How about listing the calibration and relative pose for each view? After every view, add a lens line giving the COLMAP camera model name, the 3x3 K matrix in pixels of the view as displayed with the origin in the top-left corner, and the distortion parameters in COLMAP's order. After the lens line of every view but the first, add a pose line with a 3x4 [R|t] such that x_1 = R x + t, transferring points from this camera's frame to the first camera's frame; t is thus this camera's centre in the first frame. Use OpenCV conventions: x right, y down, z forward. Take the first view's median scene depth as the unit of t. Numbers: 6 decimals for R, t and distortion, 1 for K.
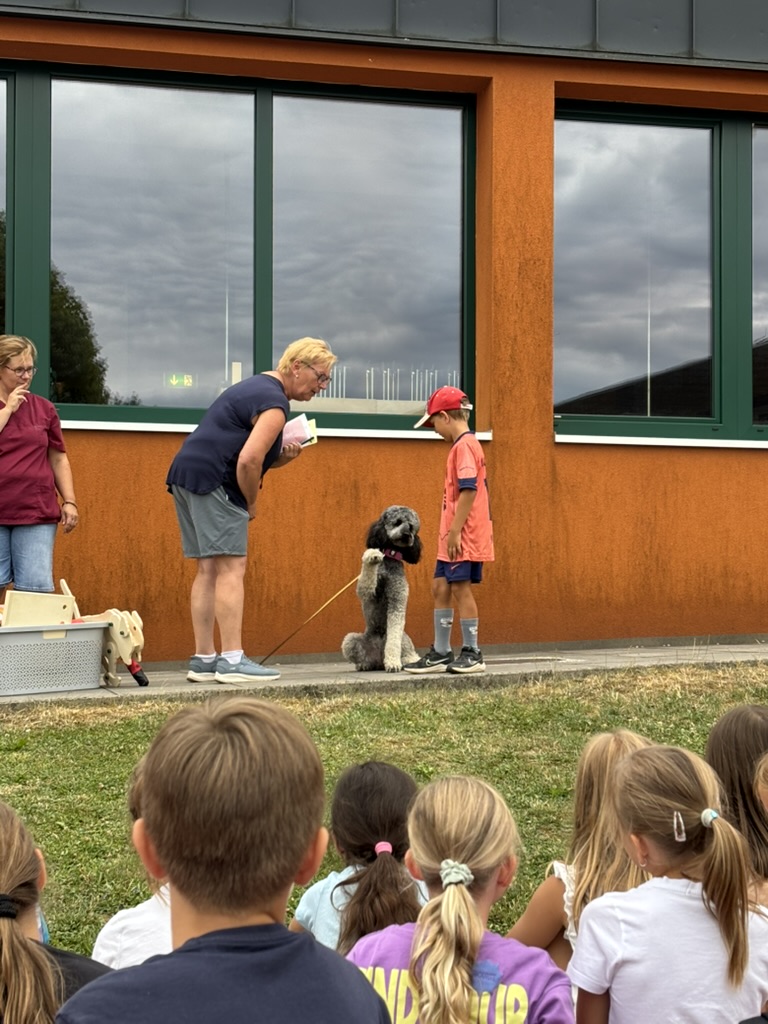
lens RADIAL K [[1859.7, 0, 384.0], [0, 1859.7, 512.0], [0, 0, 1]] dist [0.361428, -1.395998]
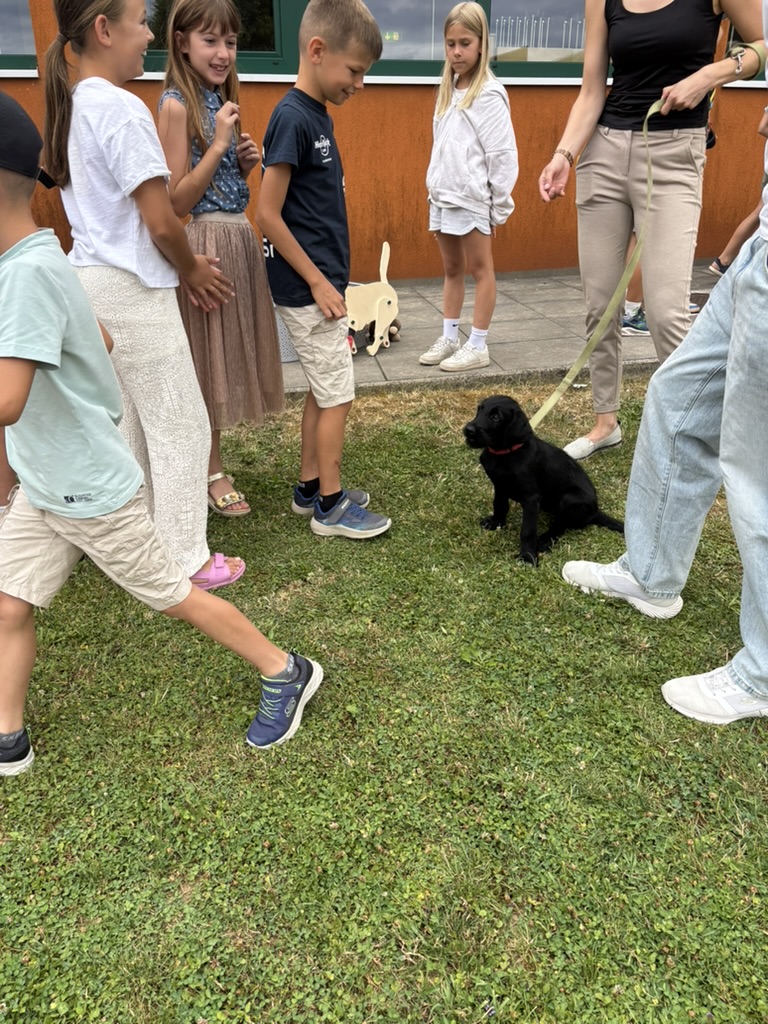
lens RADIAL K [[789.2, 0, 384.0], [0, 789.2, 512.0], [0, 0, 1]] dist [0.047336, -0.006907]
pose [[0.994828, 0.038177, -0.094122, -0.070424], [0.007797, 0.895233, 0.445530, -0.025614], [0.101270, -0.443960, 0.890305, 0.406317]]
